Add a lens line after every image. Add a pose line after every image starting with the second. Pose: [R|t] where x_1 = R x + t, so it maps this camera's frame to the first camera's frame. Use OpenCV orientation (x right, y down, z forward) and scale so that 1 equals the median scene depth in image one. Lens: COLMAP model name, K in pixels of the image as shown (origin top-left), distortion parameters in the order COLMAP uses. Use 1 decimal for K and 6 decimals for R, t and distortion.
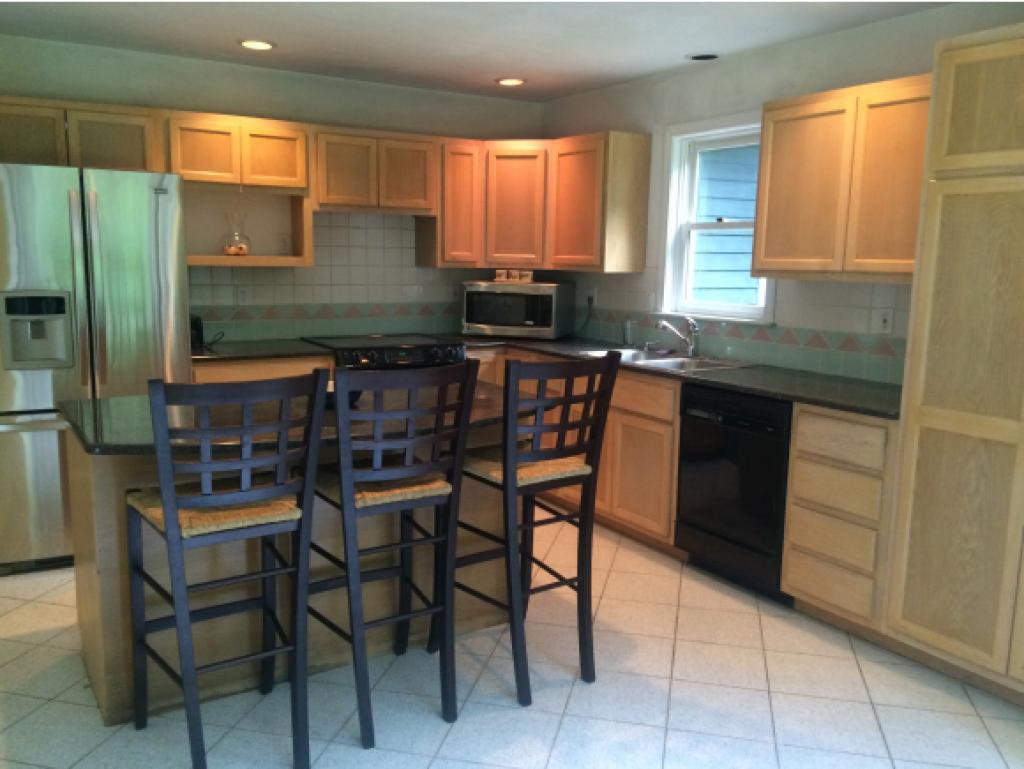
lens RADIAL K [[859.3, 0, 511.5], [0, 859.3, 388.5], [0, 0, 1]] dist [0.063382, -0.073893]
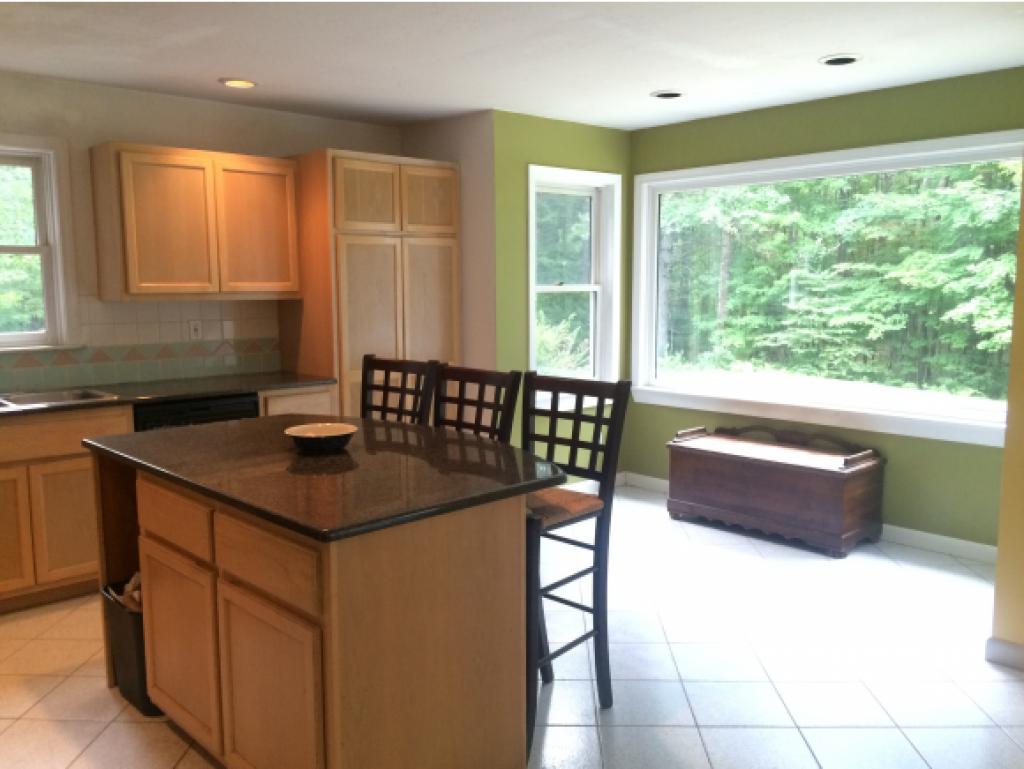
lens RADIAL K [[859.3, 0, 512.5], [0, 859.3, 383.0], [0, 0, 1]] dist [0.063382, -0.073893]
pose [[-0.183358, -0.135608, 0.973648, -0.740732], [0.153639, 0.974315, 0.164634, -0.112866], [-0.970966, 0.179777, -0.157813, 0.607592]]
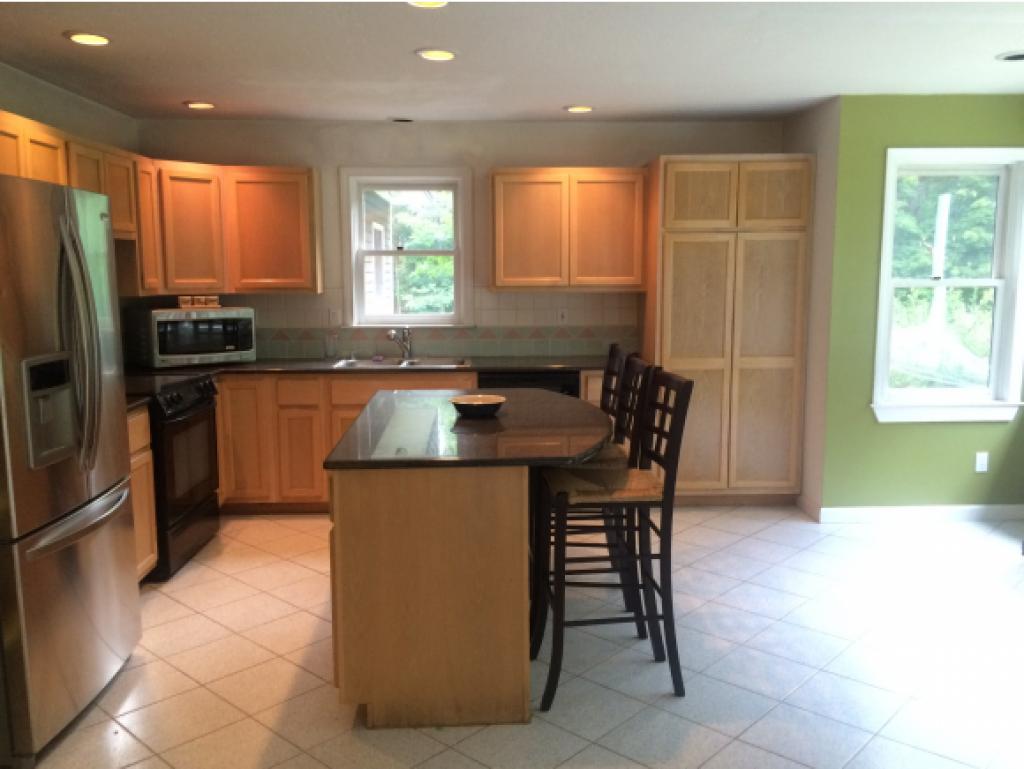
lens RADIAL K [[859.3, 0, 513.5], [0, 859.3, 382.1], [0, 0, 1]] dist [0.063382, -0.073893]
pose [[0.496685, -0.132026, 0.857831, -0.764295], [0.147943, 0.986777, 0.066213, -0.061443], [-0.855229, 0.094023, 0.509650, 0.239334]]
